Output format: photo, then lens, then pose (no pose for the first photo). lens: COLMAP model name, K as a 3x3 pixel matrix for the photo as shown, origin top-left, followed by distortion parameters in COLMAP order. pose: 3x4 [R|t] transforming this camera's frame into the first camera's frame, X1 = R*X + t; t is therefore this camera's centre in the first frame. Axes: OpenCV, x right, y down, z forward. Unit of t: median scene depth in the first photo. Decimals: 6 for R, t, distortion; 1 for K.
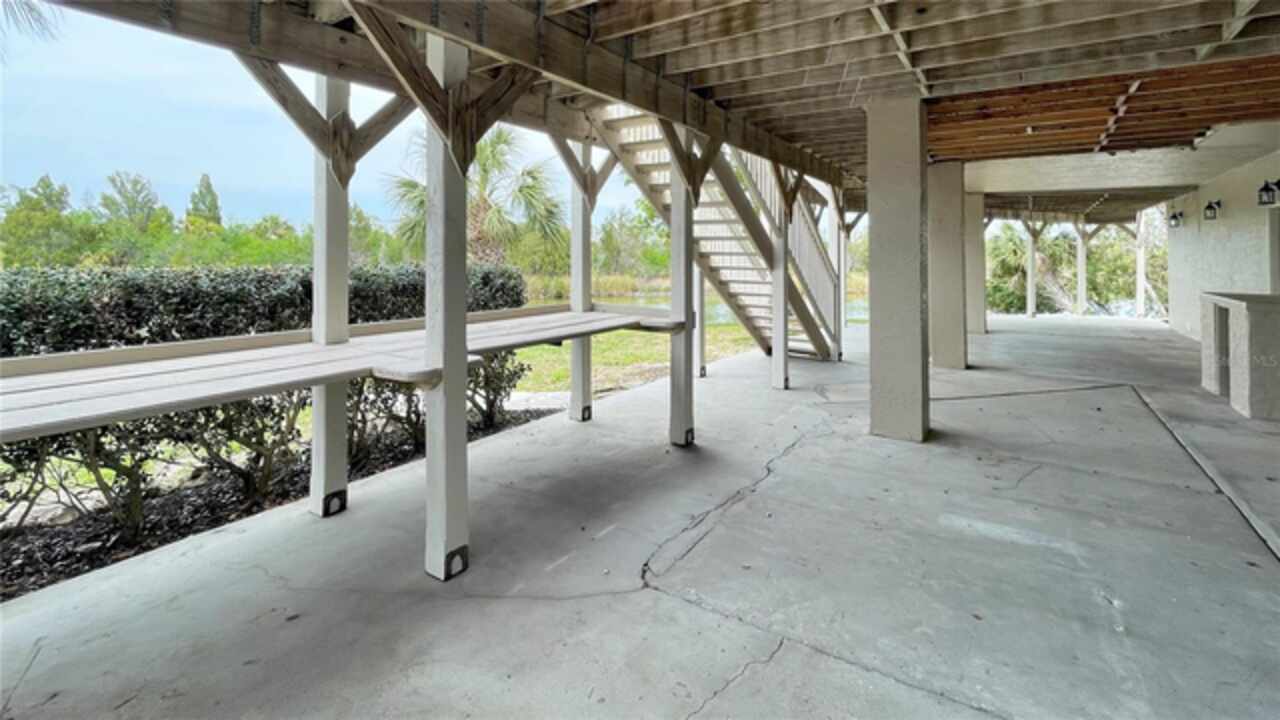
lens RADIAL K [[521.7, 0, 642.3], [0, 521.7, 365.4], [0, 0, 1]] dist [-0.000627, -0.007960]
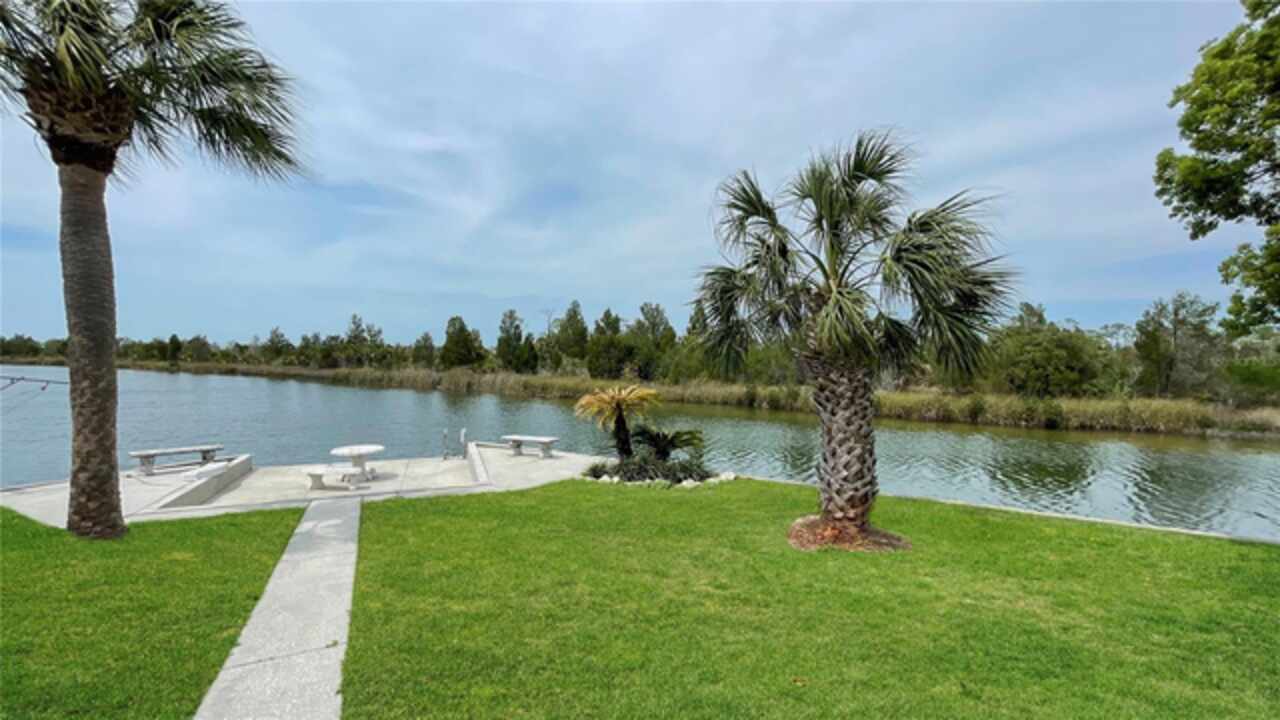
lens RADIAL K [[521.7, 0, 642.3], [0, 521.7, 365.4], [0, 0, 1]] dist [-0.000627, -0.007960]
pose [[0.666397, 0.006867, -0.745566, -0.005439], [-0.157244, 0.978761, -0.131532, -0.031358], [0.728828, 0.204888, 0.653323, 0.122841]]
